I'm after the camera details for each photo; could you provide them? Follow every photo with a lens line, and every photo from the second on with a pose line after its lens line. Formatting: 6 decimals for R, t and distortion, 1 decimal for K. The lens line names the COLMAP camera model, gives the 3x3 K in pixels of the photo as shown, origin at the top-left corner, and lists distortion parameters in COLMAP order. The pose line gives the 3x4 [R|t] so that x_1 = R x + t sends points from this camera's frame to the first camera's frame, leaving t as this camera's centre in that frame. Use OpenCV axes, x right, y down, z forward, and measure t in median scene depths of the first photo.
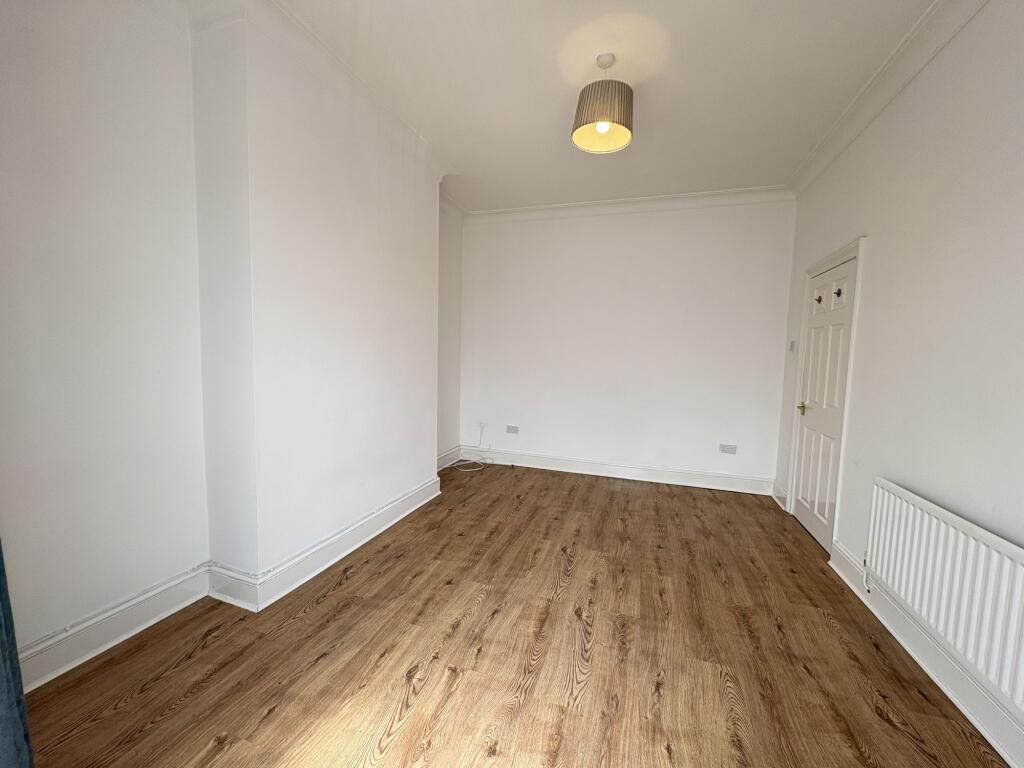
lens RADIAL K [[407.1, 0, 514.6], [0, 407.1, 385.6], [0, 0, 1]] dist [-0.003230, 0.000836]
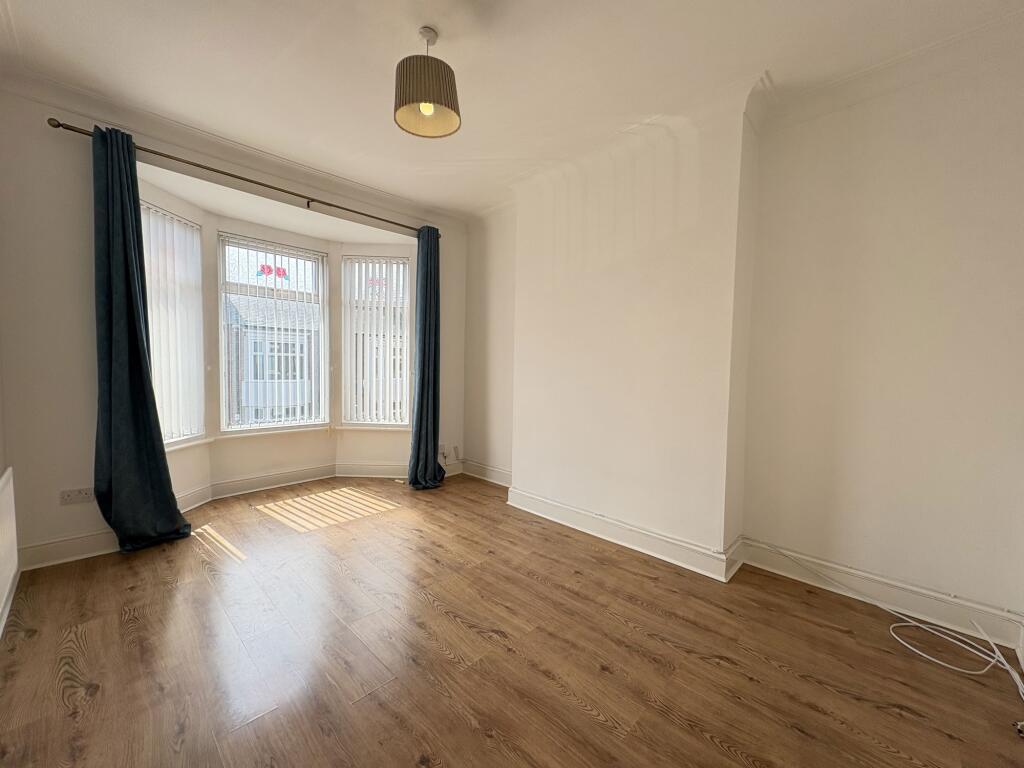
lens RADIAL K [[407.1, 0, 512.5], [0, 407.1, 386.5], [0, 0, 1]] dist [-0.003230, 0.000836]
pose [[-0.435974, 0.016085, -0.899816, 0.874797], [-0.103010, 0.992377, 0.067650, -0.091377], [0.894045, 0.122183, -0.430994, 1.487402]]
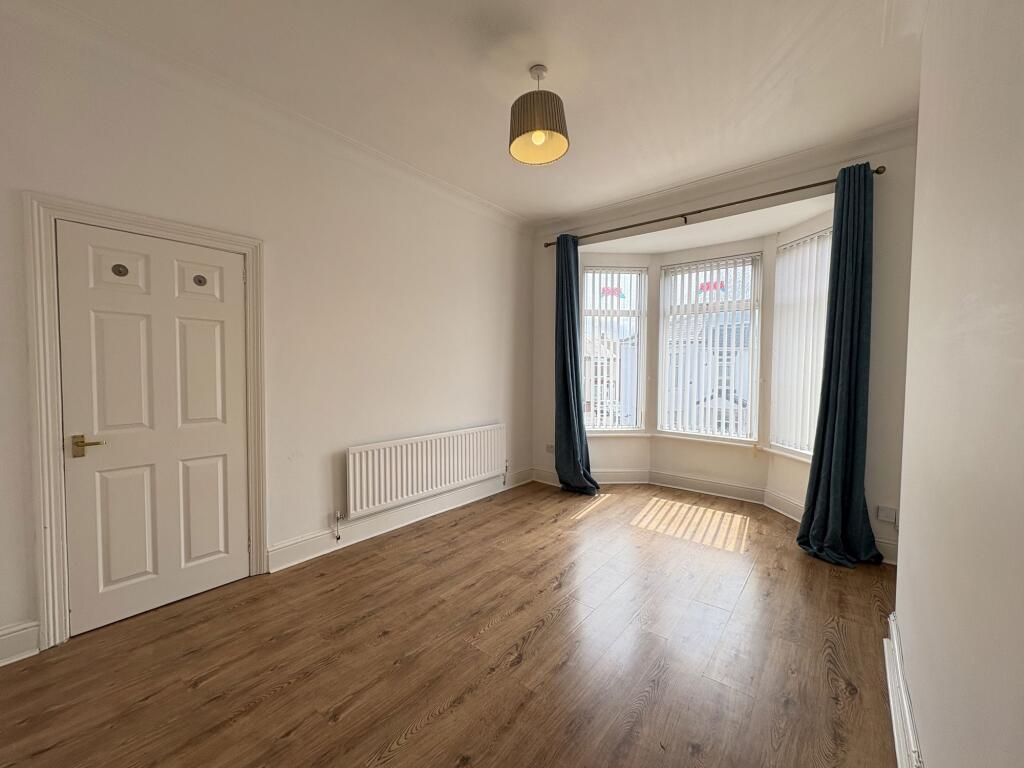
lens RADIAL K [[407.1, 0, 509.2], [0, 407.1, 384.2], [0, 0, 1]] dist [-0.003230, 0.000836]
pose [[-0.926547, -0.047816, 0.373129, -0.106640], [-0.001077, 0.992222, 0.124477, -0.148741], [-0.376178, 0.114932, -0.919391, 1.825029]]
